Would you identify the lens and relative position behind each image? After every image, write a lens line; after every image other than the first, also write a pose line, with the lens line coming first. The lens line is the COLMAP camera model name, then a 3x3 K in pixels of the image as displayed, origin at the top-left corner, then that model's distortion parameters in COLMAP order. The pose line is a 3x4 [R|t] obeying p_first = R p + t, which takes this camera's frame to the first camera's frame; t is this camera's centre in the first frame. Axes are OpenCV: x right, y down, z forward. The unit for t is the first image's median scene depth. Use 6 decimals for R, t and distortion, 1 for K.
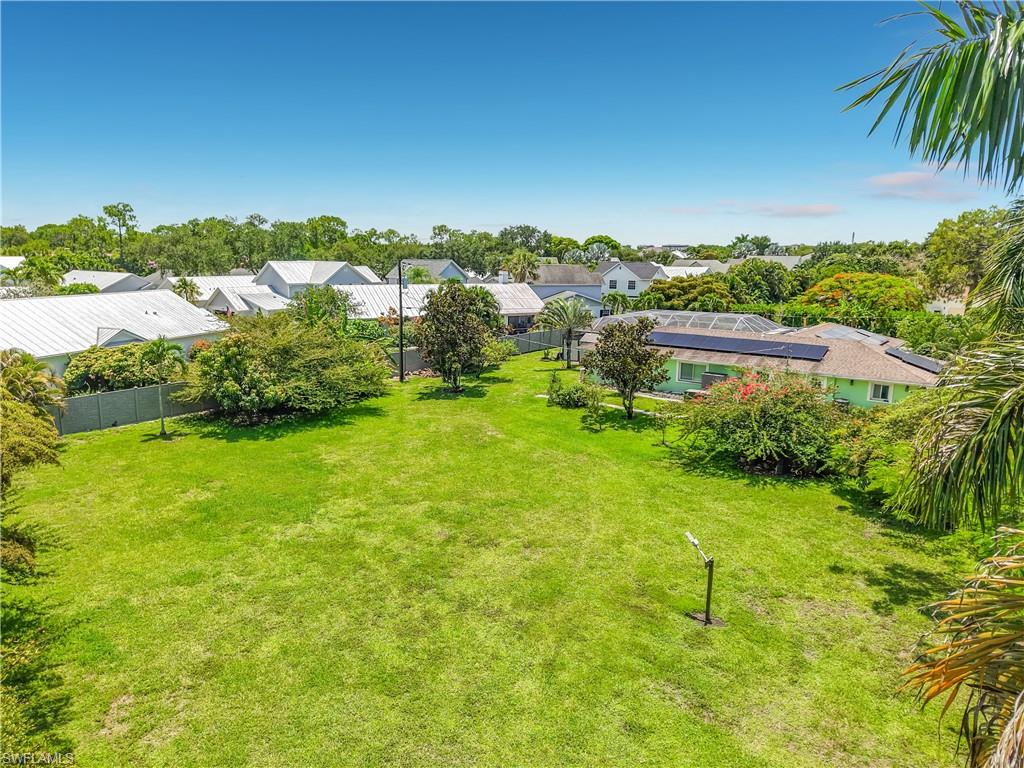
lens RADIAL K [[702.7, 0, 512.0], [0, 702.7, 384.0], [0, 0, 1]] dist [0.050808, -0.058427]
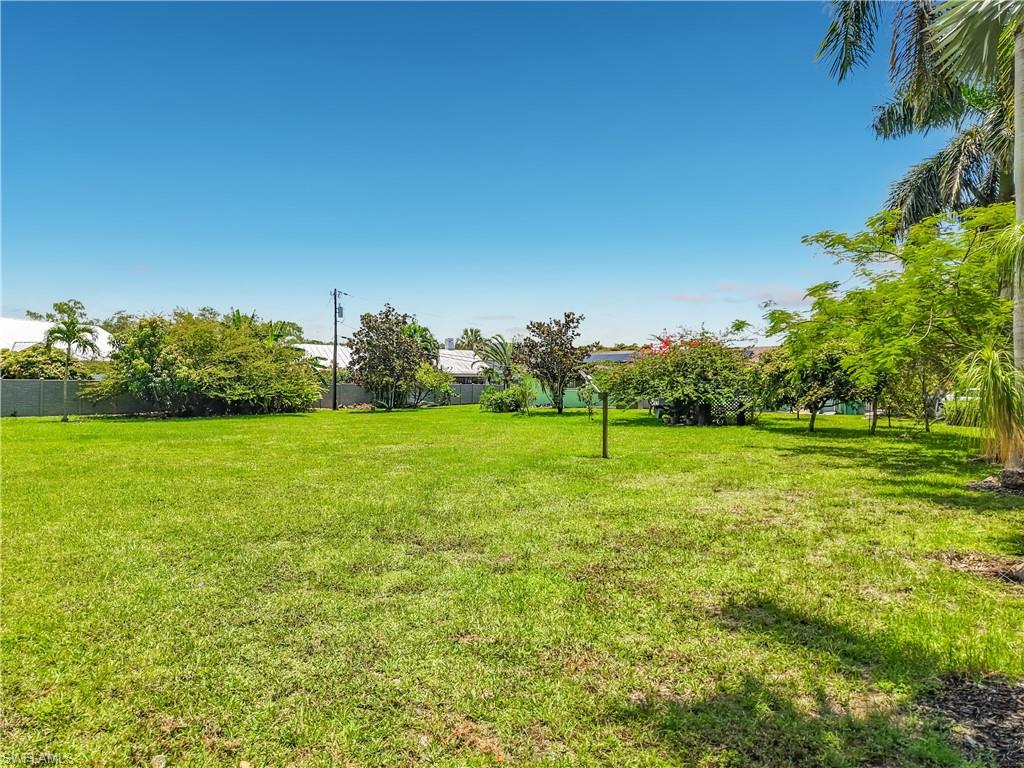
lens RADIAL K [[702.7, 0, 512.0], [0, 702.7, 384.0], [0, 0, 1]] dist [0.050808, -0.058427]
pose [[0.998592, -0.001801, 0.053023, 0.048964], [0.011844, 0.981768, -0.189712, 0.194335], [-0.051714, 0.190073, 0.980407, 0.030614]]
